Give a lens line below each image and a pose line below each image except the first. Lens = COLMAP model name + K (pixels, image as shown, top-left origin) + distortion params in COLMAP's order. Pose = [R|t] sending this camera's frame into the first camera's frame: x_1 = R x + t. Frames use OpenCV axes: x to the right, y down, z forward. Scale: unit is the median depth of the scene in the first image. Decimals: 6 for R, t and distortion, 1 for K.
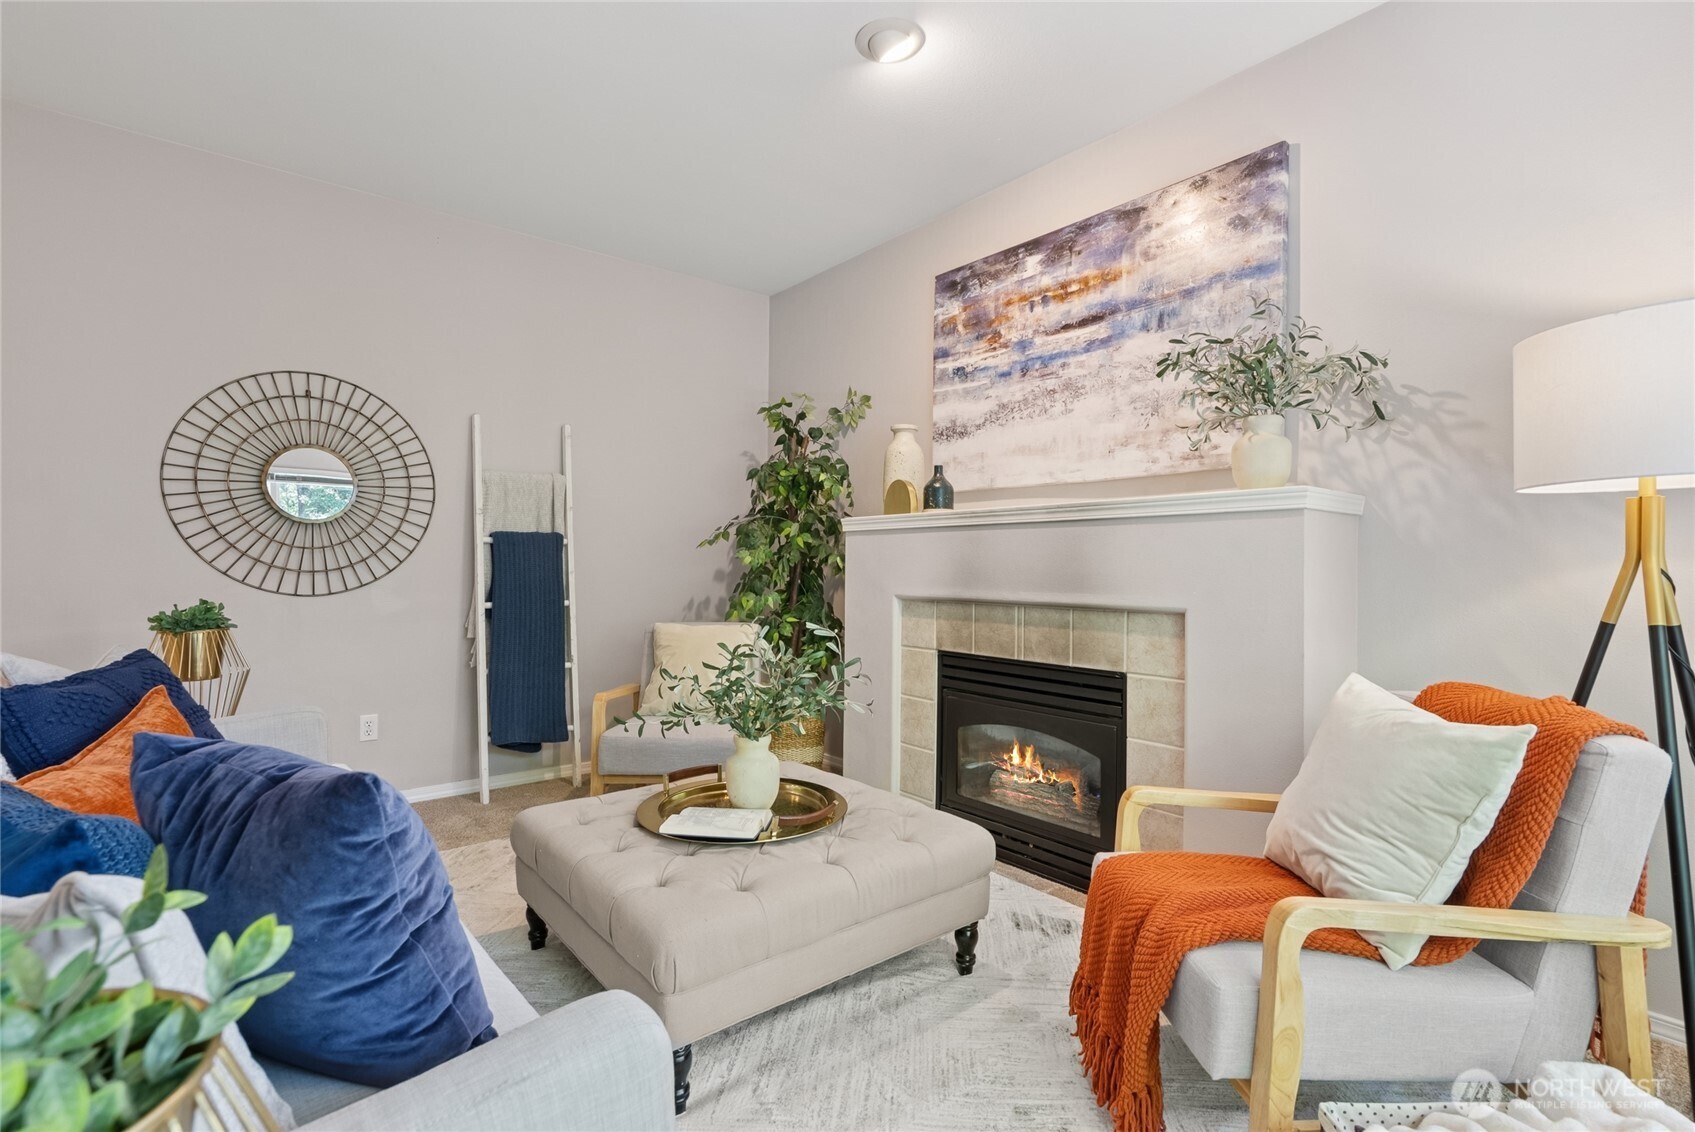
lens RADIAL K [[799.7, 0, 846.2], [0, 799.7, 562.6], [0, 0, 1]] dist [0.000527, -0.000065]
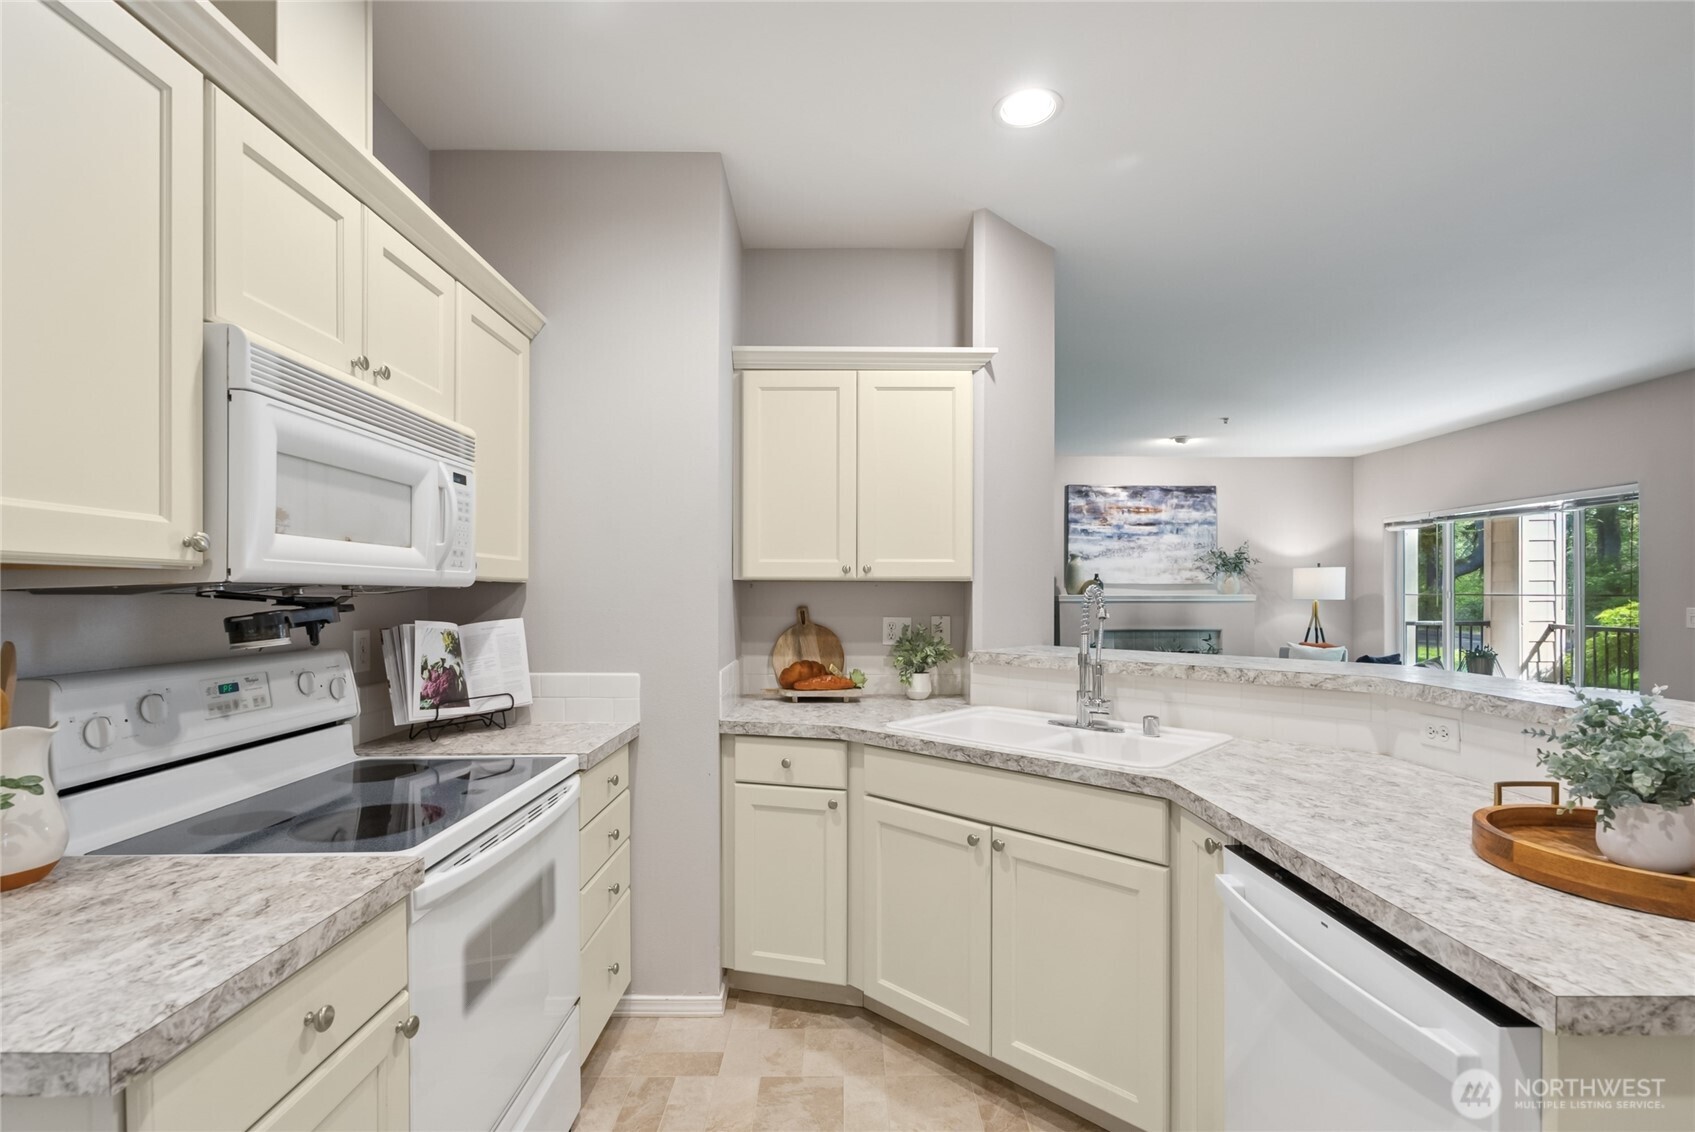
lens RADIAL K [[799.7, 0, 848.5], [0, 799.7, 579.7], [0, 0, 1]] dist [0.000527, -0.000065]
pose [[0.609088, 0.004700, 0.793089, -2.369978], [-0.002428, 0.999989, -0.004062, -0.100191], [-0.793099, 0.000549, 0.609093, 0.160054]]
